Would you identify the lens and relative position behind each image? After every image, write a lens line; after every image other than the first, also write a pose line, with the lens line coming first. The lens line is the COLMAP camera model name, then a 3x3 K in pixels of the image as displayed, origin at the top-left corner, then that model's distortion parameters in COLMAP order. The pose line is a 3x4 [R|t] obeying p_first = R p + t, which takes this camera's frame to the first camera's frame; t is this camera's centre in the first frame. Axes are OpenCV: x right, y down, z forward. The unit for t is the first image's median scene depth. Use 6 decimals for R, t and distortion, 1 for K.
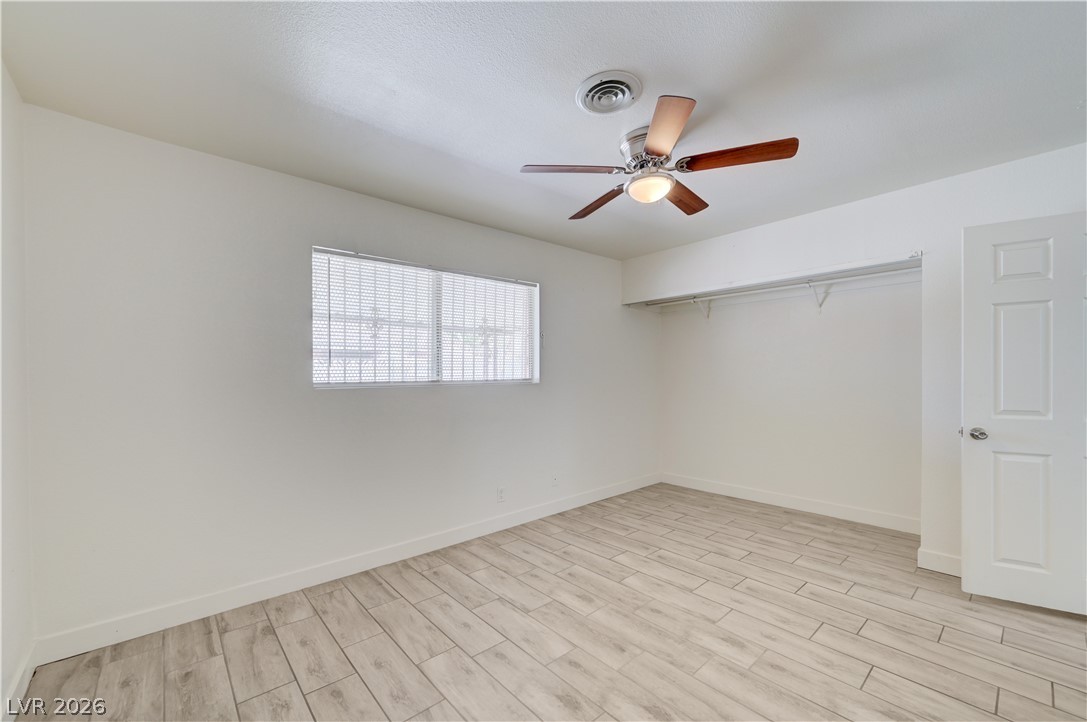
lens RADIAL K [[436.6, 0, 547.1], [0, 436.6, 373.0], [0, 0, 1]] dist [0.001939, 0.000110]
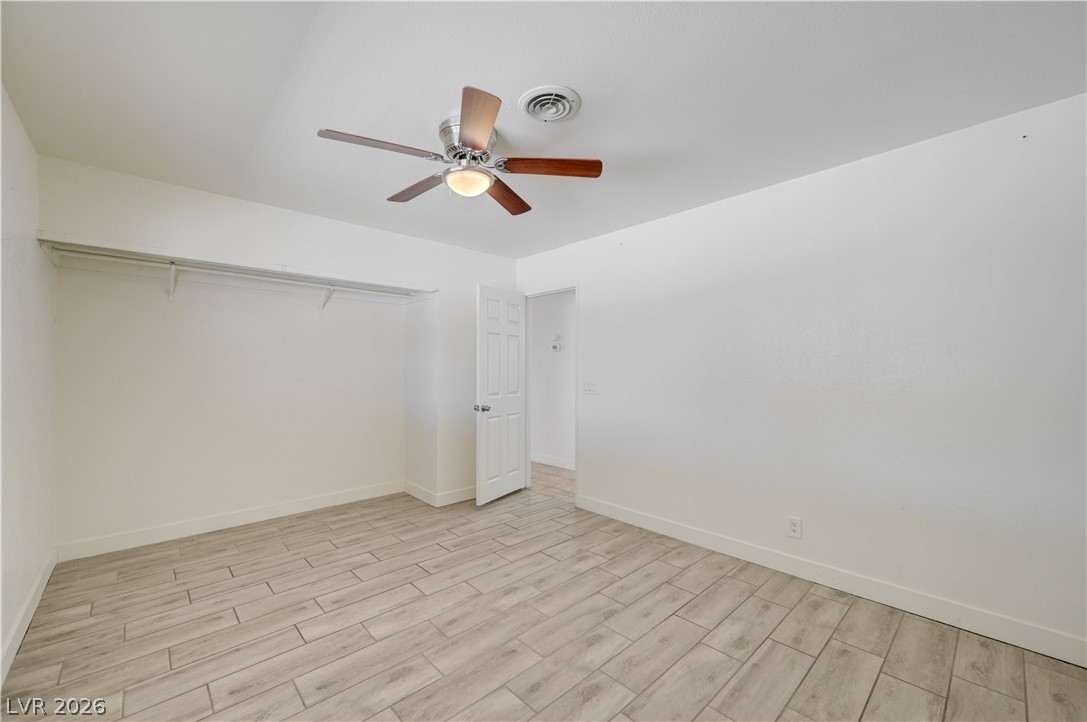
lens RADIAL K [[430.7, 0, 546.3], [0, 430.7, 368.4], [0, 0, 1]] dist [0.001951, 0.000092]
pose [[-0.025166, 0.013426, 0.999593, -0.612249], [-0.000111, 0.999910, -0.013433, 0.006650], [-0.999683, -0.000449, -0.025162, 0.718543]]
